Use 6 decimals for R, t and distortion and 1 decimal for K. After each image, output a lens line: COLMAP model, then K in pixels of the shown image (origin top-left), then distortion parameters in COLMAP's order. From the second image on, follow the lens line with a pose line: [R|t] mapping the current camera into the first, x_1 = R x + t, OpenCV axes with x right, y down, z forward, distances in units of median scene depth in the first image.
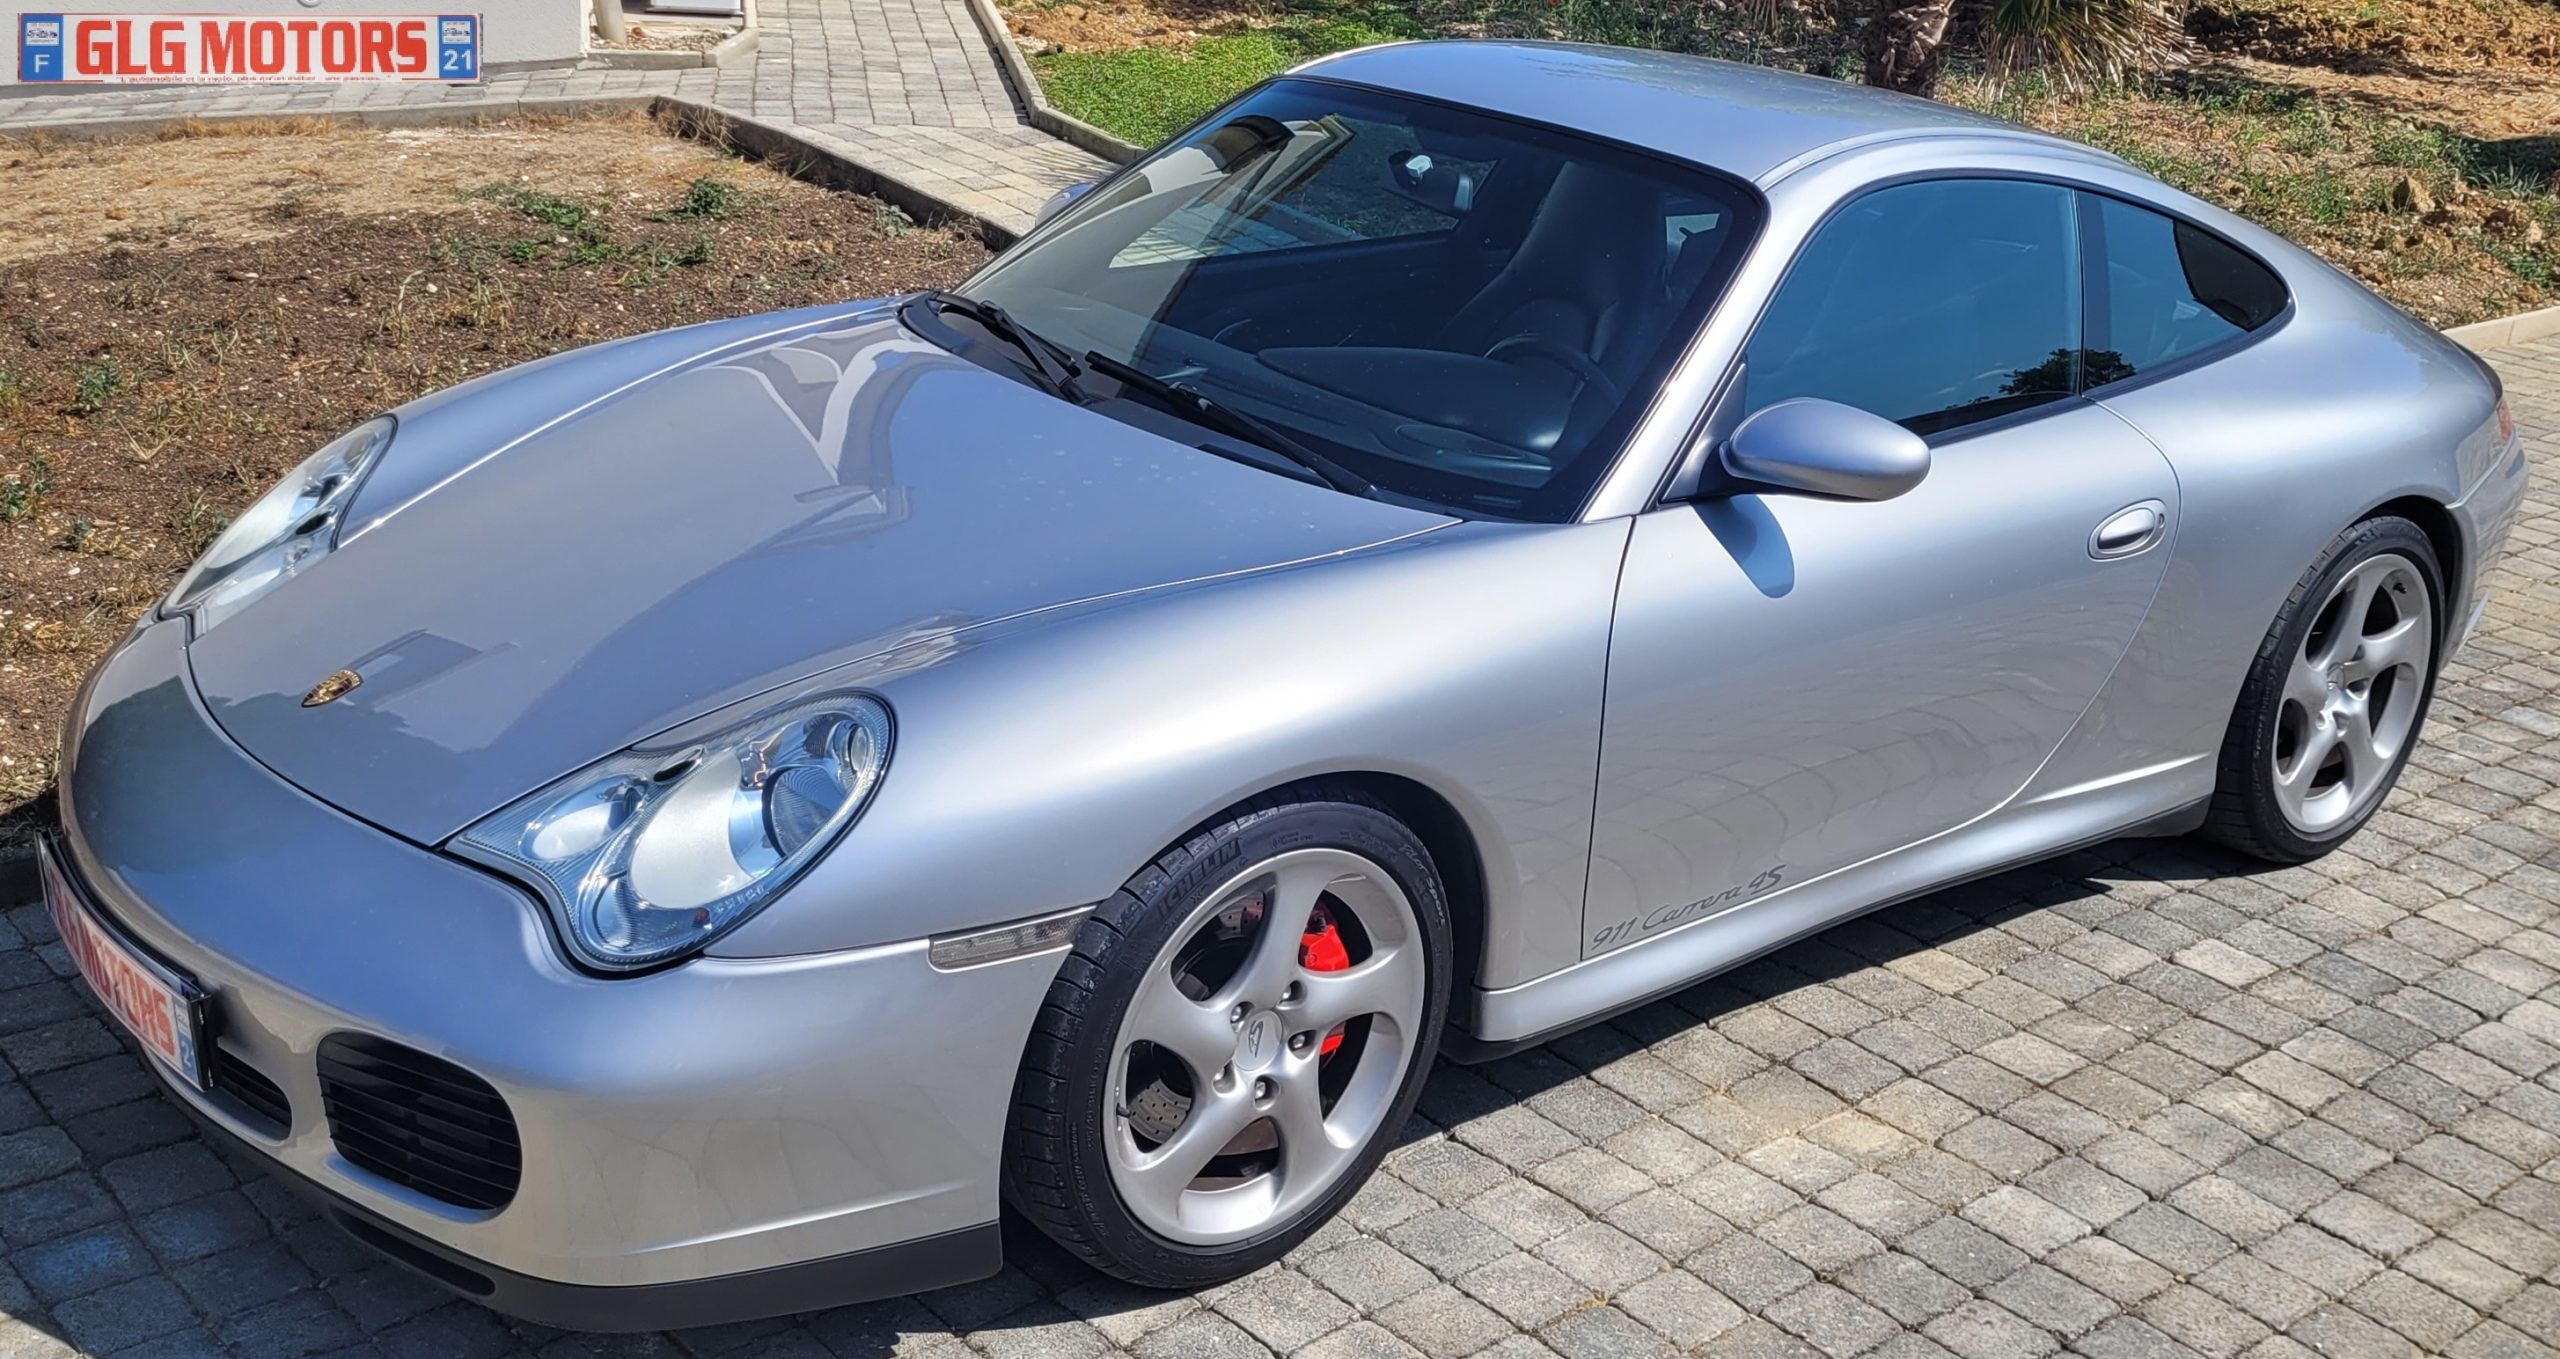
lens RADIAL K [[2671.1, 0, 1309.9], [0, 2671.1, 642.6], [0, 0, 1]] dist [0.047468, -0.023879]
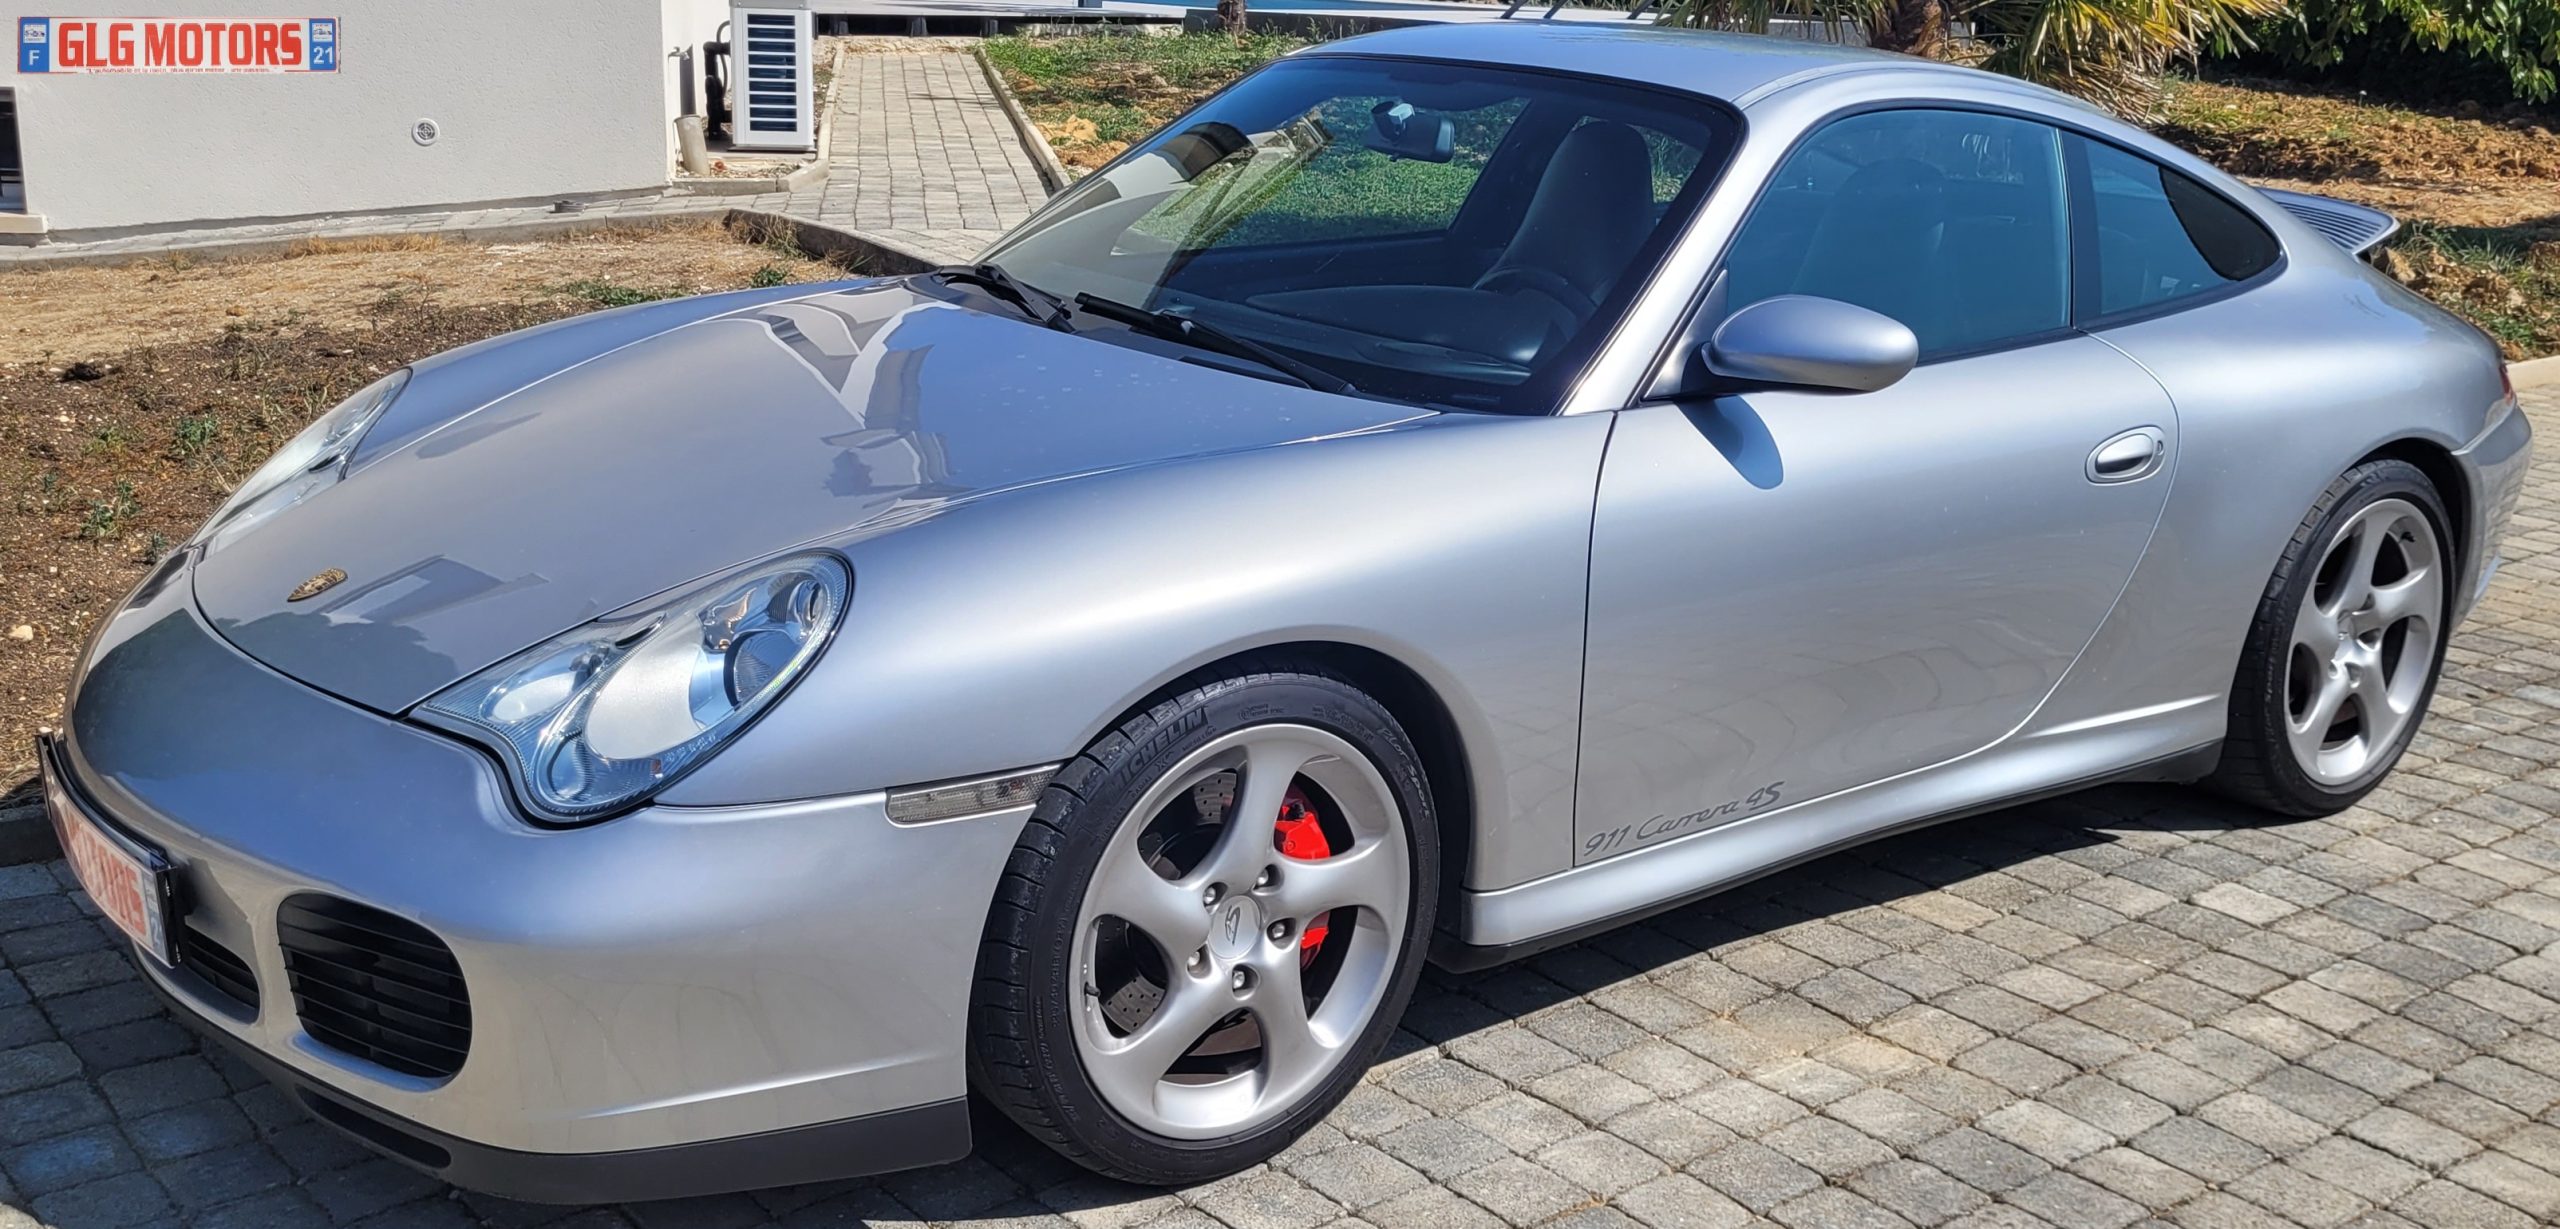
lens RADIAL K [[2437.0, 0, 1216.0], [0, 2437.0, 614.8], [0, 0, 1]] dist [0.043240, -0.033564]
pose [[0.998017, -0.018069, -0.060301, 0.023797], [0.013723, 0.997330, -0.071722, 0.081633], [0.061436, 0.070752, 0.995600, 0.085455]]
